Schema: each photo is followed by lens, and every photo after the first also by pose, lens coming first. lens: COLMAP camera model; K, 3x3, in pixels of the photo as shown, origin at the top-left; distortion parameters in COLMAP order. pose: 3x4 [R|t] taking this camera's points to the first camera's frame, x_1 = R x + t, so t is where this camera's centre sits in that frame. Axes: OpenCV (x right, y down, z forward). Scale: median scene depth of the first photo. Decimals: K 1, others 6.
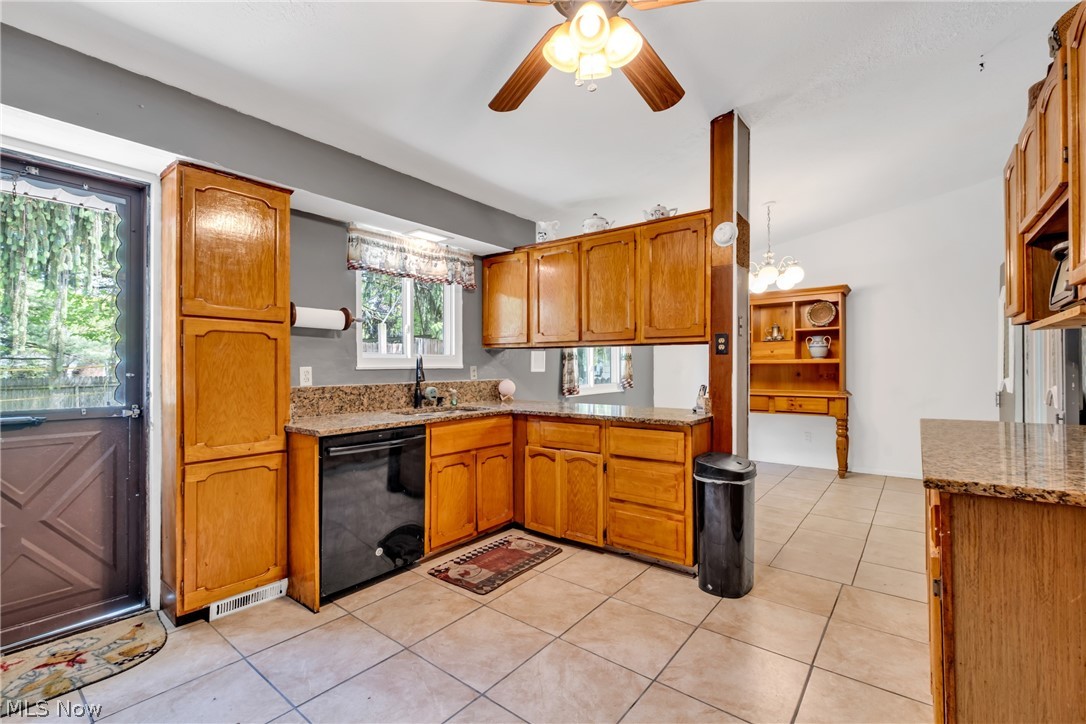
lens RADIAL K [[471.2, 0, 543.0], [0, 471.2, 362.0], [0, 0, 1]] dist [-0.002583, -0.000222]
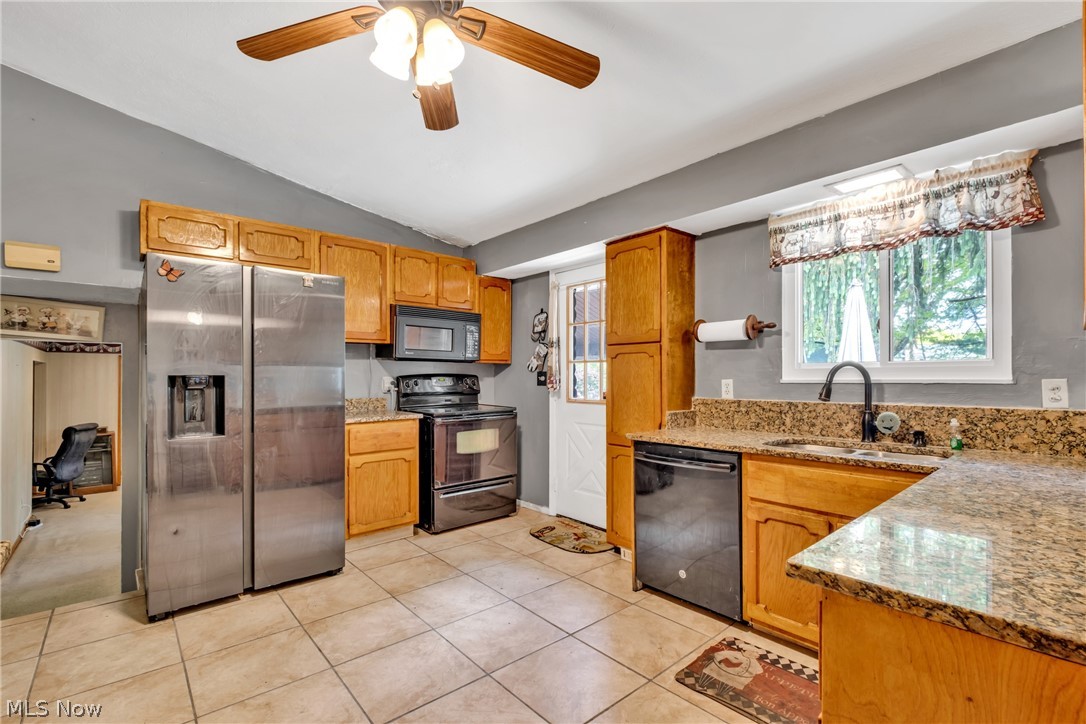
lens RADIAL K [[472.6, 0, 545.9], [0, 472.6, 374.4], [0, 0, 1]] dist [0.000683, 0.000006]
pose [[-0.166090, -0.003200, -0.986105, 0.569650], [0.011616, 0.999919, -0.005201, 0.000280], [0.986042, -0.012318, -0.166040, 0.789953]]
